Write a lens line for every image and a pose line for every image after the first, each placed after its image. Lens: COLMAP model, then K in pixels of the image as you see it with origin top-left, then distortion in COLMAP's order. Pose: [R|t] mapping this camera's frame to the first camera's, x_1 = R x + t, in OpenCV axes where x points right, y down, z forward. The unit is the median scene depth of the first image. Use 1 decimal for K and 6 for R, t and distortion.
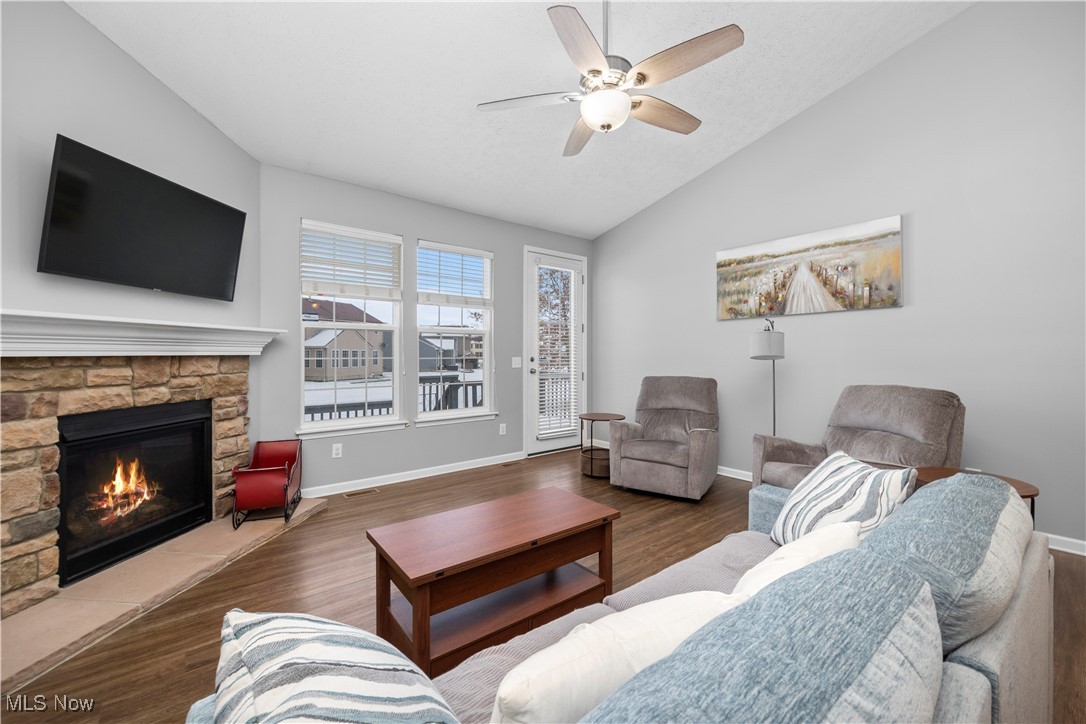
lens RADIAL K [[436.8, 0, 543.0], [0, 436.8, 362.0], [0, 0, 1]] dist [-0.004224, -0.000233]
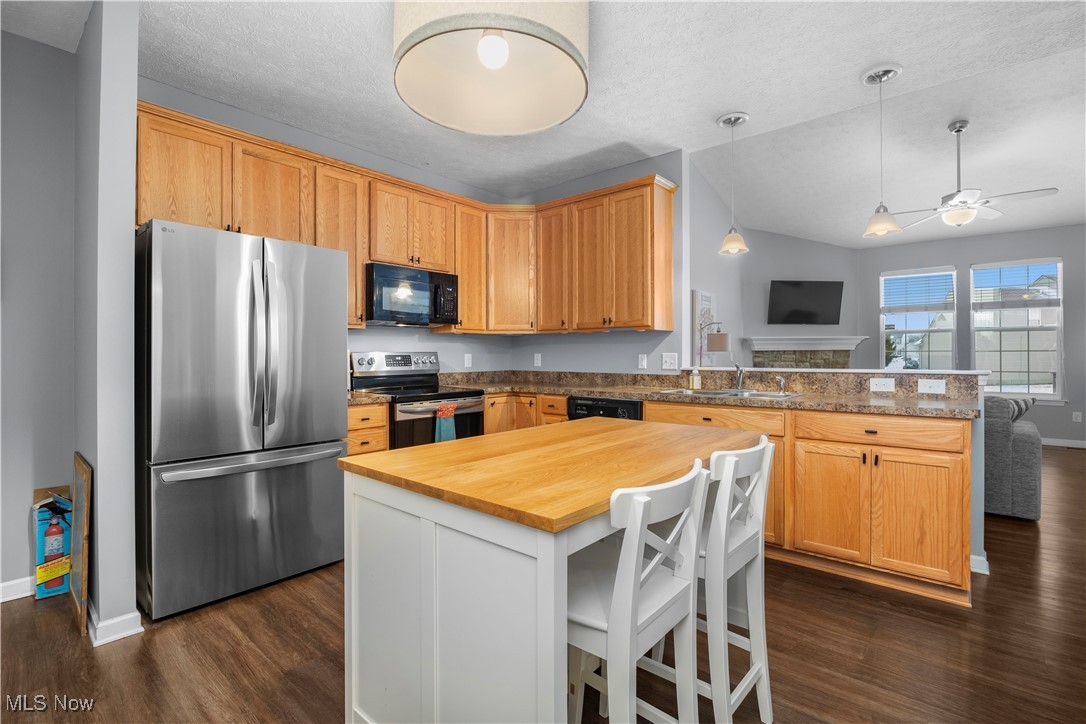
lens RADIAL K [[496.3, 0, 542.3], [0, 496.3, 354.3], [0, 0, 1]] dist [-0.019755, 0.000185]
pose [[0.170847, -0.001120, -0.985297, 1.298980], [-0.011388, 0.999930, -0.003111, 0.027522], [0.985232, 0.011752, 0.170822, -0.764351]]
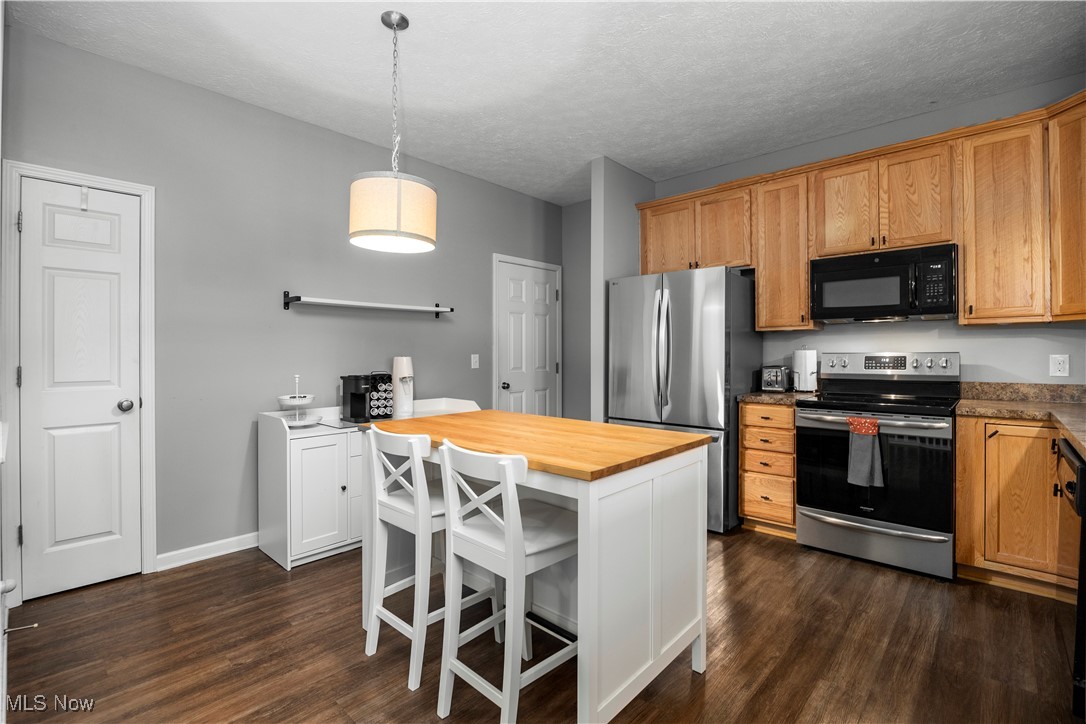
lens RADIAL K [[496.3, 0, 542.3], [0, 496.3, 354.3], [0, 0, 1]] dist [-0.019755, 0.000185]
pose [[-0.990862, 0.004717, -0.134799, 0.895707], [0.002692, 0.999881, 0.015200, 0.009595], [0.134855, 0.014699, -0.990756, -0.041128]]
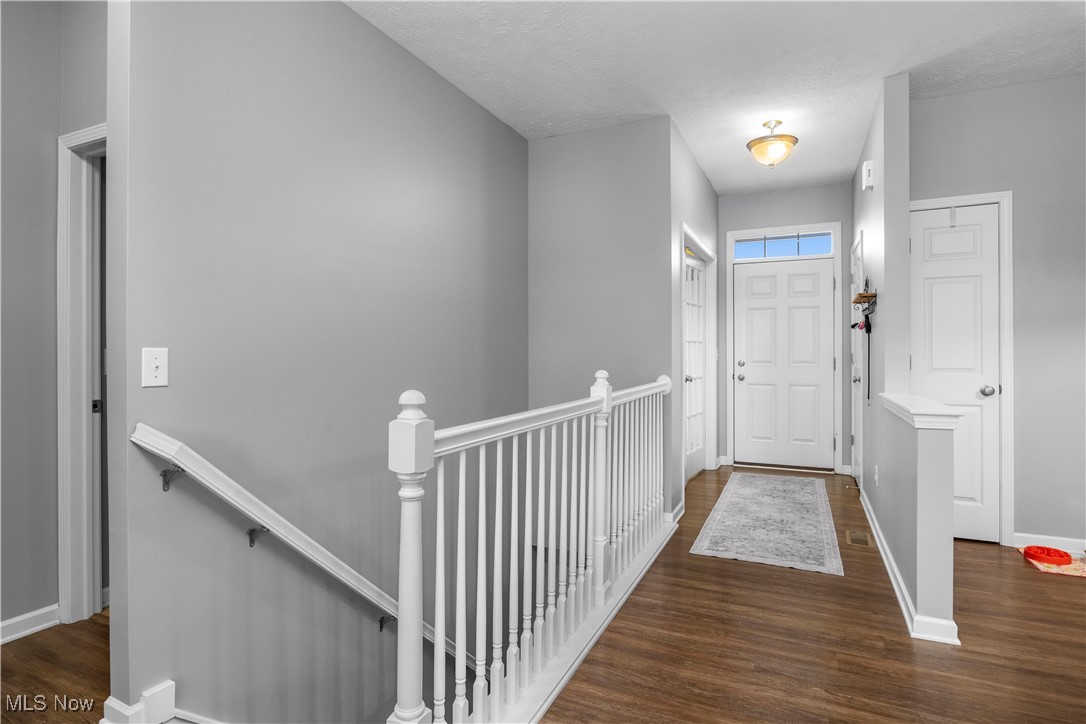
lens RADIAL K [[564.6, 0, 547.0], [0, 564.6, 352.6], [0, 0, 1]] dist [-0.005008, -0.001198]
pose [[-0.438646, 0.002529, 0.898657, 0.883973], [0.018265, 0.999815, 0.006102, 0.010808], [-0.898474, 0.019091, -0.438610, 0.258790]]
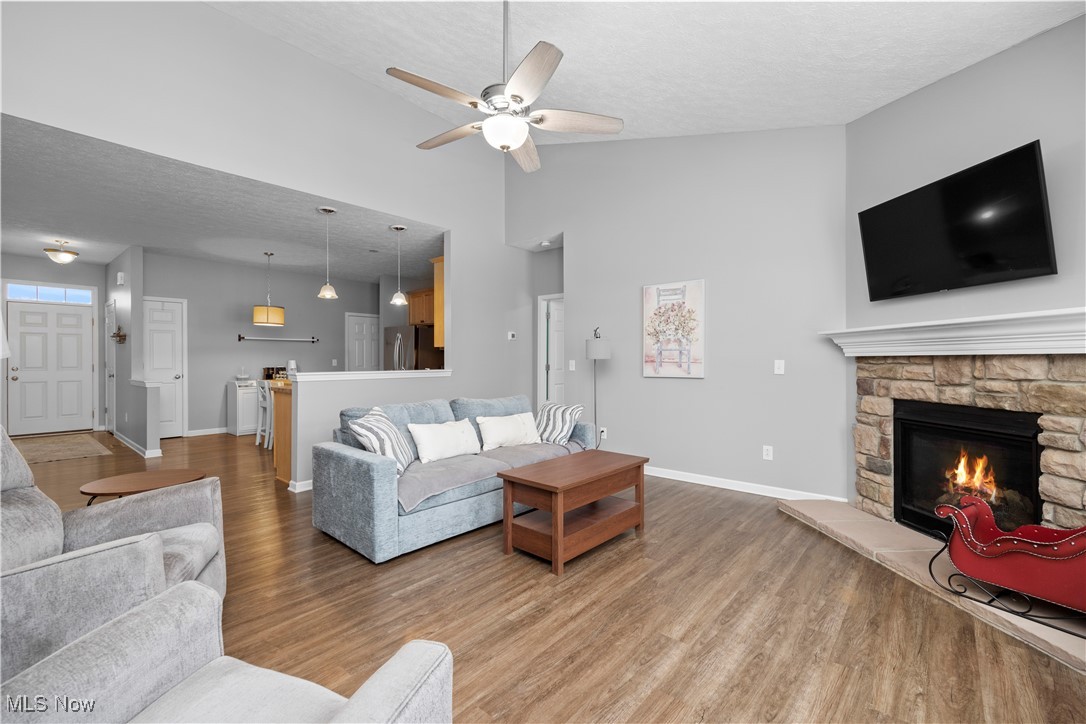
lens RADIAL K [[459.0, 0, 543.0], [0, 459.0, 362.0], [0, 0, 1]] dist [0.005236, 0.000323]
pose [[-0.984405, 0.002906, -0.175895, 0.174279], [-0.001145, 0.999737, 0.022926, -0.017046], [0.175915, 0.022770, -0.984142, 1.462901]]
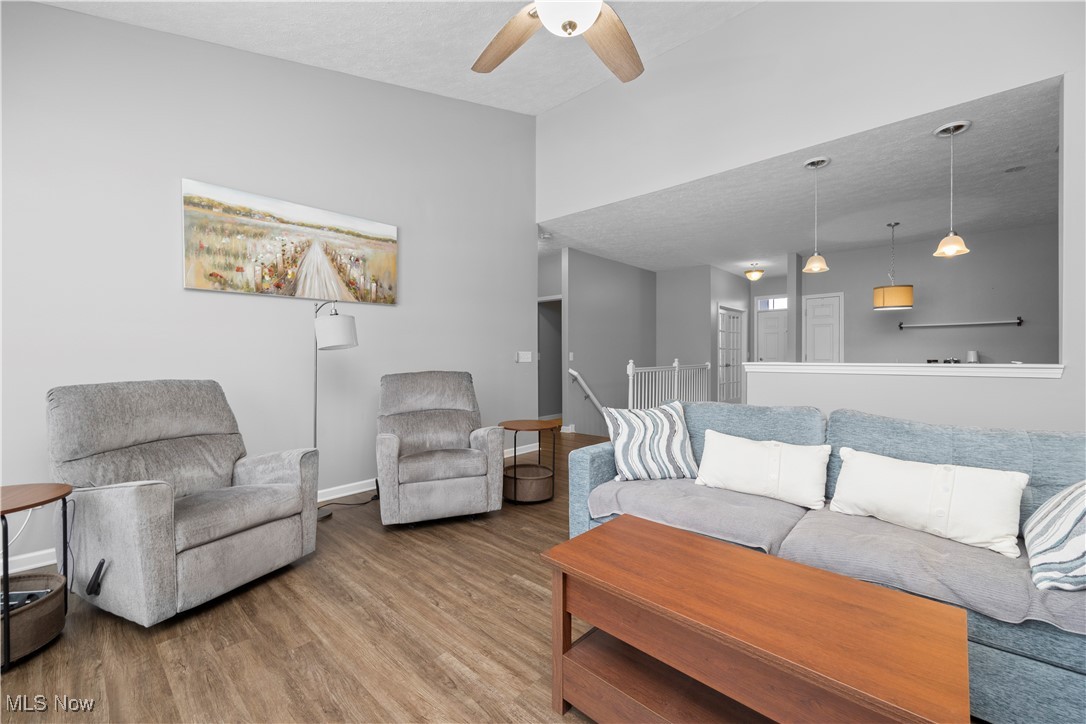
lens RADIAL K [[436.8, 0, 543.0], [0, 436.8, 362.0], [0, 0, 1]] dist [-0.004224, -0.000233]
pose [[-0.151480, -0.010961, 0.988400, -0.396607], [0.019867, 0.999703, 0.014132, 0.015665], [-0.988261, 0.021777, -0.151217, 0.786850]]
